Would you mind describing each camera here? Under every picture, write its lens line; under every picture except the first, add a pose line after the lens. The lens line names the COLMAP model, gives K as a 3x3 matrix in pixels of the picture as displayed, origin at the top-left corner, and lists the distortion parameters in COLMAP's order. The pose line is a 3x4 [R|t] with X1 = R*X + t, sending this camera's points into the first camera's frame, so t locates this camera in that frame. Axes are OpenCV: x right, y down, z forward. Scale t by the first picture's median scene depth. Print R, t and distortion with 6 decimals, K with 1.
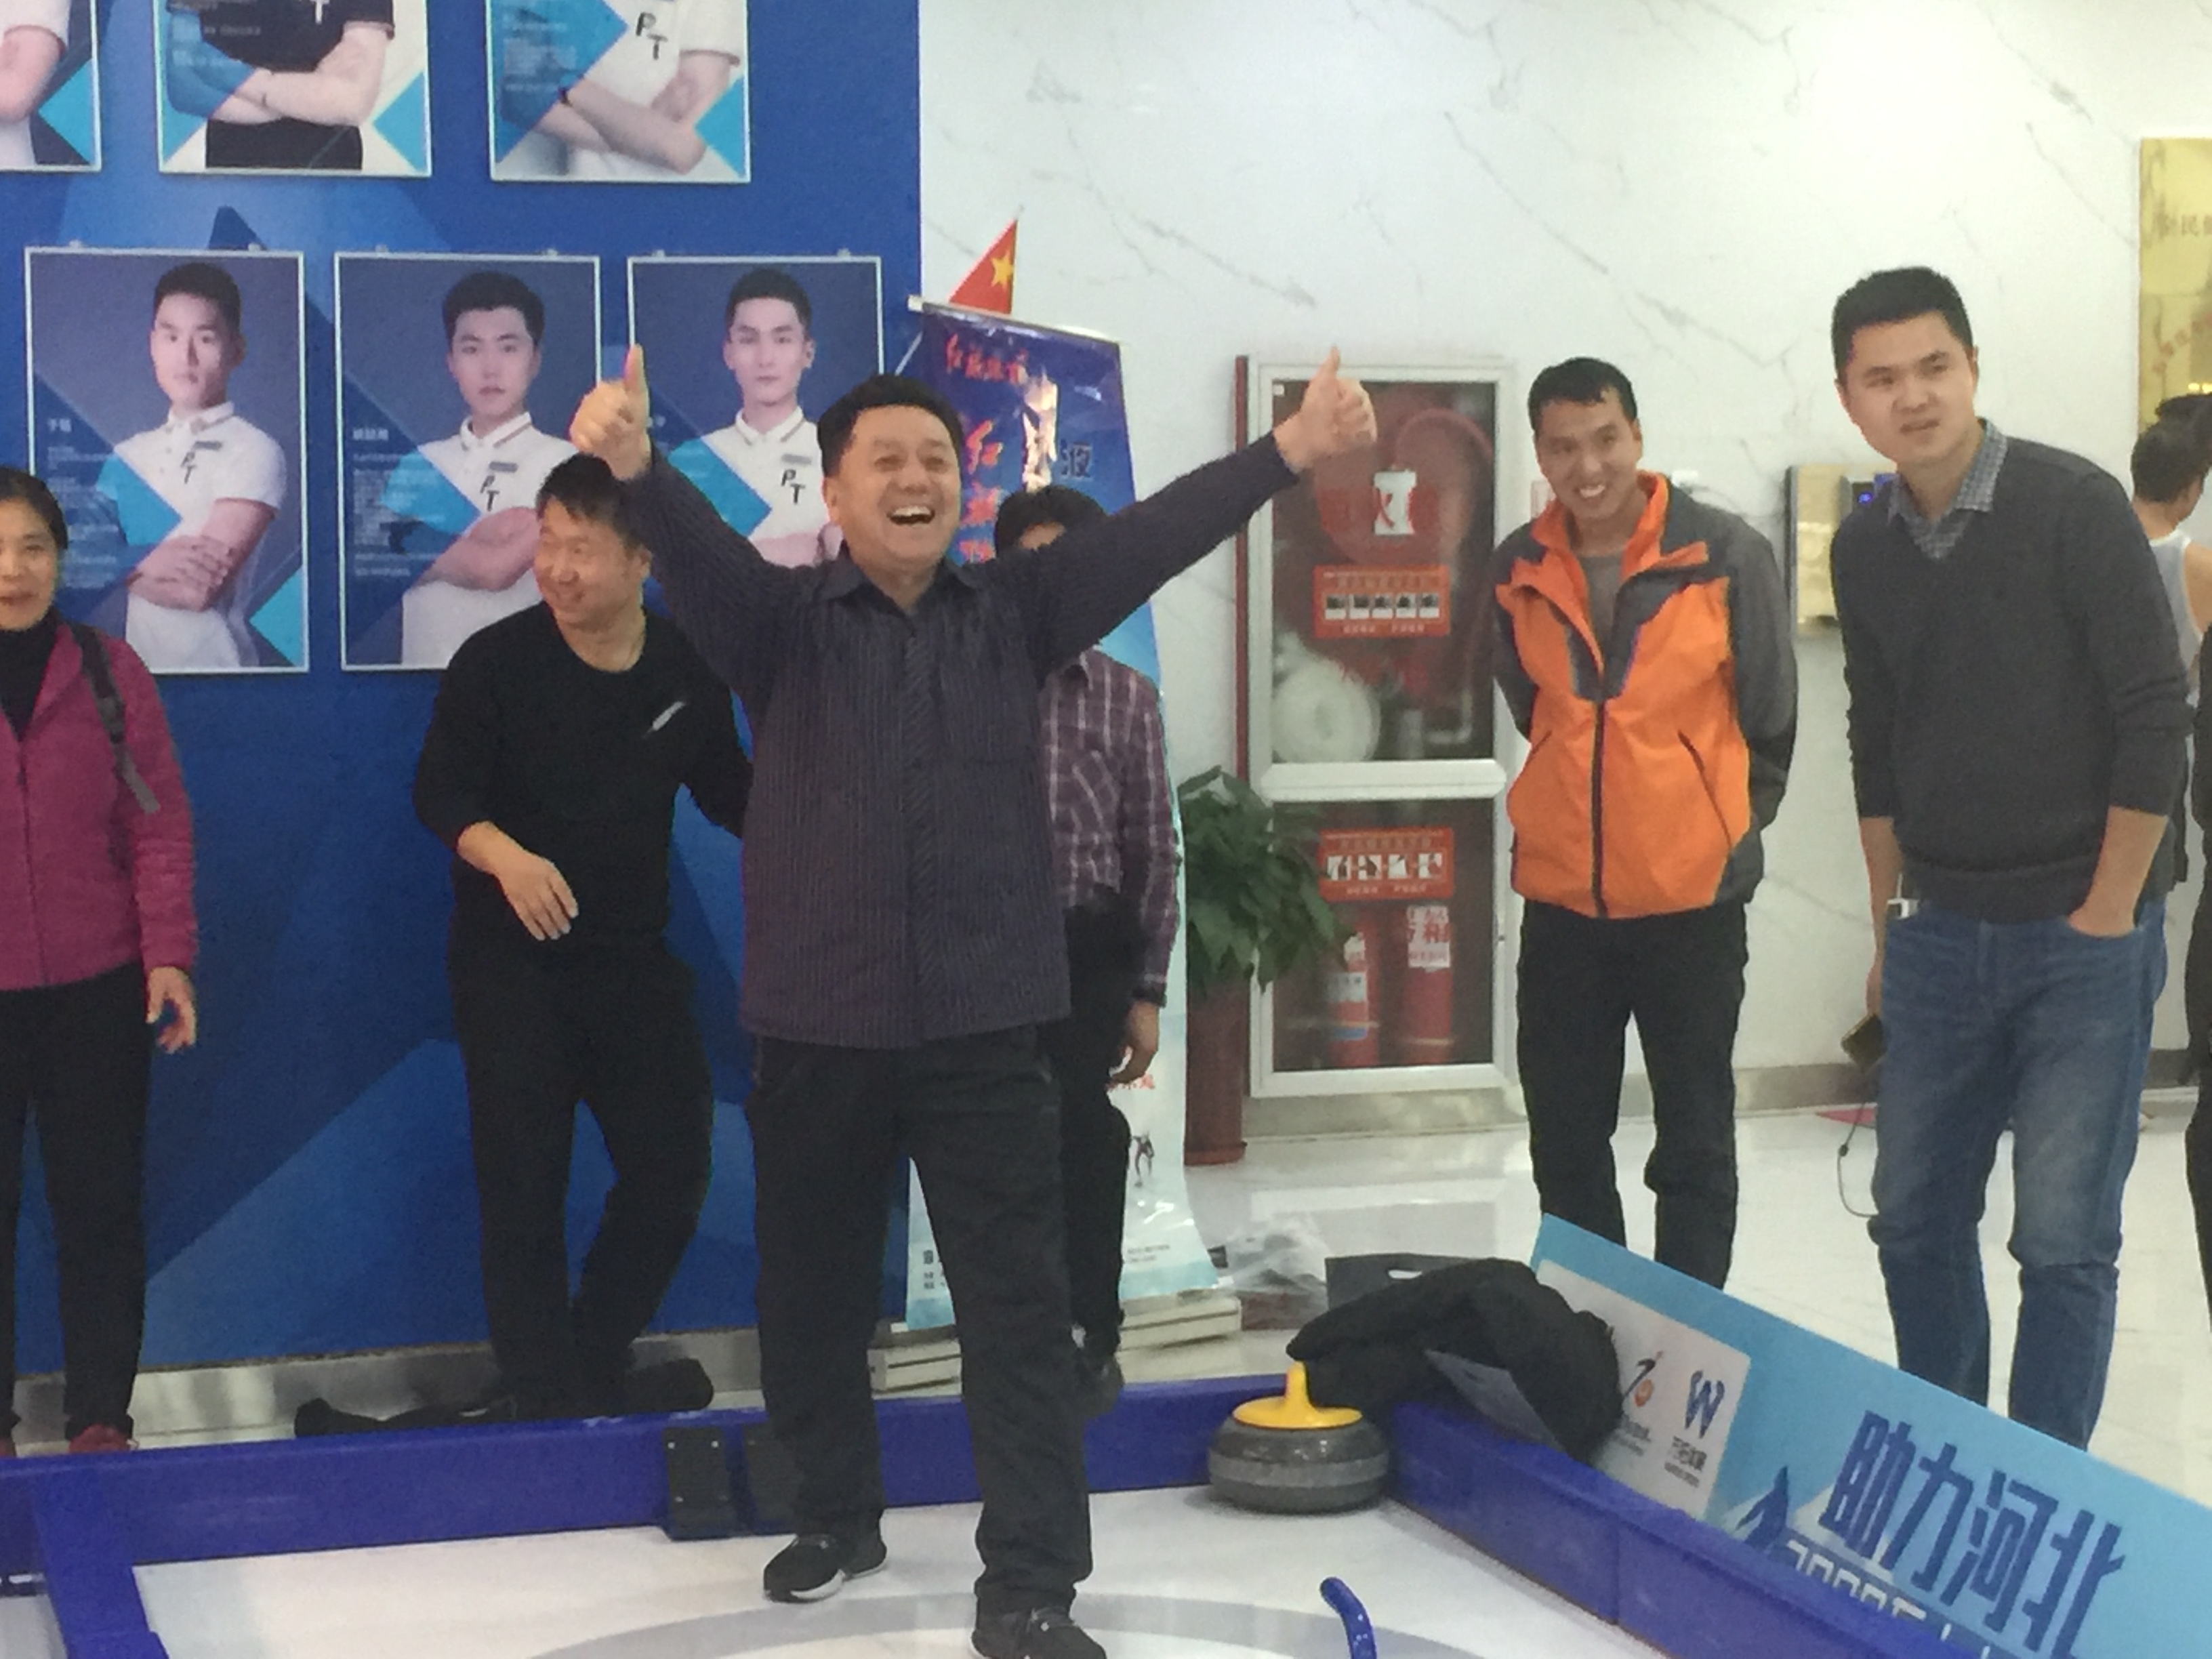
lens RADIAL K [[4610.3, 0, 1107.9], [0, 4610.3, 822.2], [0, 0, 1]] dist [0.295668, 0.000000]
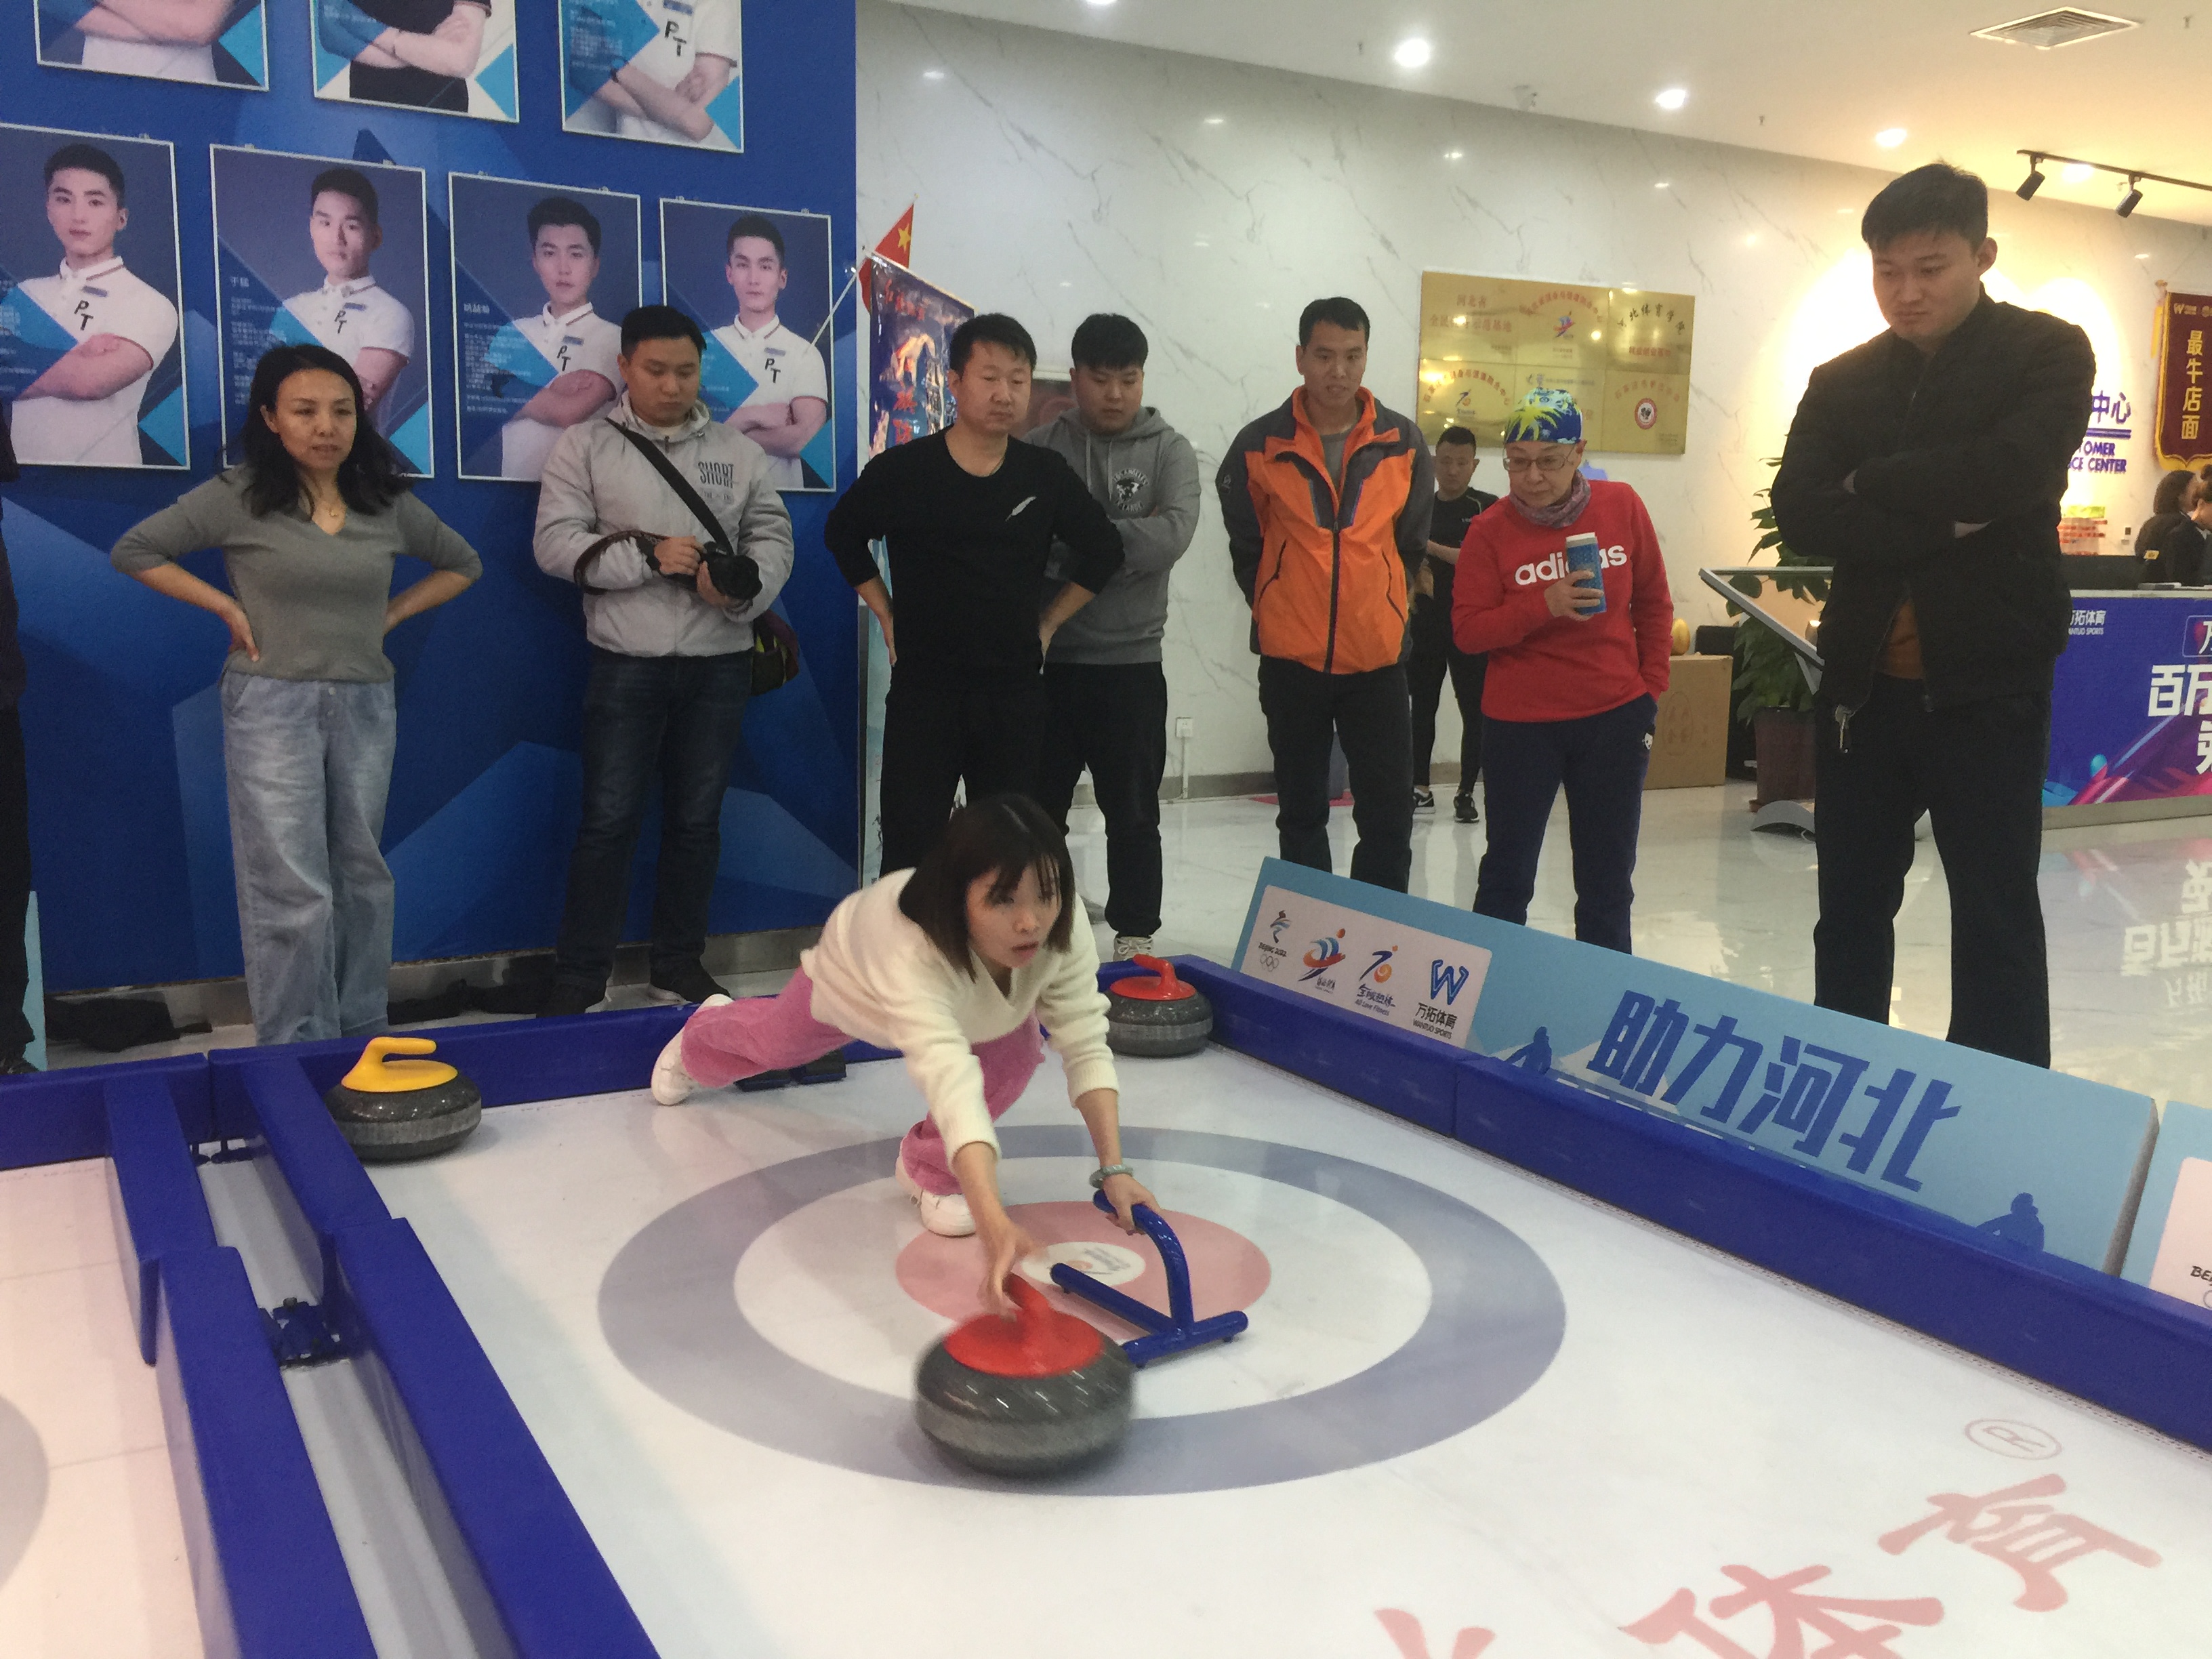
lens RADIAL K [[1897.9, 0, 1099.7], [0, 1897.9, 832.6], [0, 0, 1]] dist [0.099586, -0.063389]
pose [[0.971799, -0.004808, 0.235761, -0.113680], [-0.012998, 0.997180, 0.073910, 0.028542], [-0.235452, -0.074890, 0.968996, 0.381893]]
